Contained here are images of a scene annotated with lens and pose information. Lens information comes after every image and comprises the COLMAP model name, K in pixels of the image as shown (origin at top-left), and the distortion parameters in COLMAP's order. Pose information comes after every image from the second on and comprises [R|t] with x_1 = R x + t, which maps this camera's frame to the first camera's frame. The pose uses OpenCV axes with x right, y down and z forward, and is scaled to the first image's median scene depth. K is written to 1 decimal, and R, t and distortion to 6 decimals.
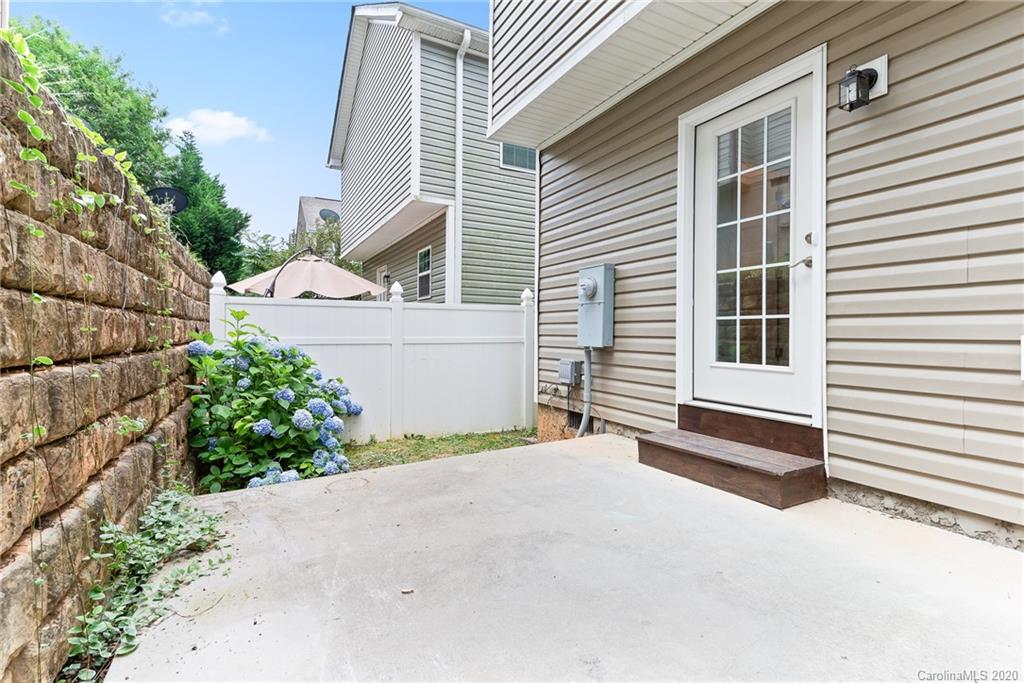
lens RADIAL K [[484.2, 0, 516.9], [0, 484.2, 333.5], [0, 0, 1]] dist [0.013972, -0.004615]
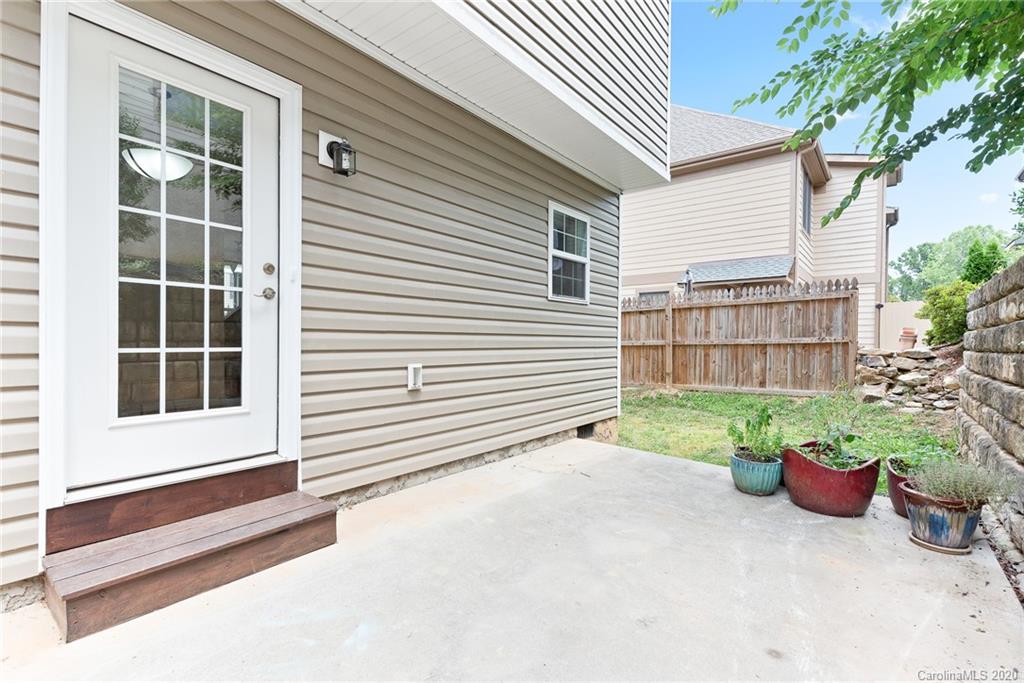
lens RADIAL K [[484.2, 0, 517.7], [0, 484.2, 344.7], [0, 0, 1]] dist [0.013972, -0.004615]
pose [[-0.401280, -0.025358, 0.915604, -0.451849], [-0.011708, 0.999677, 0.022556, -0.070024], [-0.915881, -0.001668, -0.401447, 0.890324]]
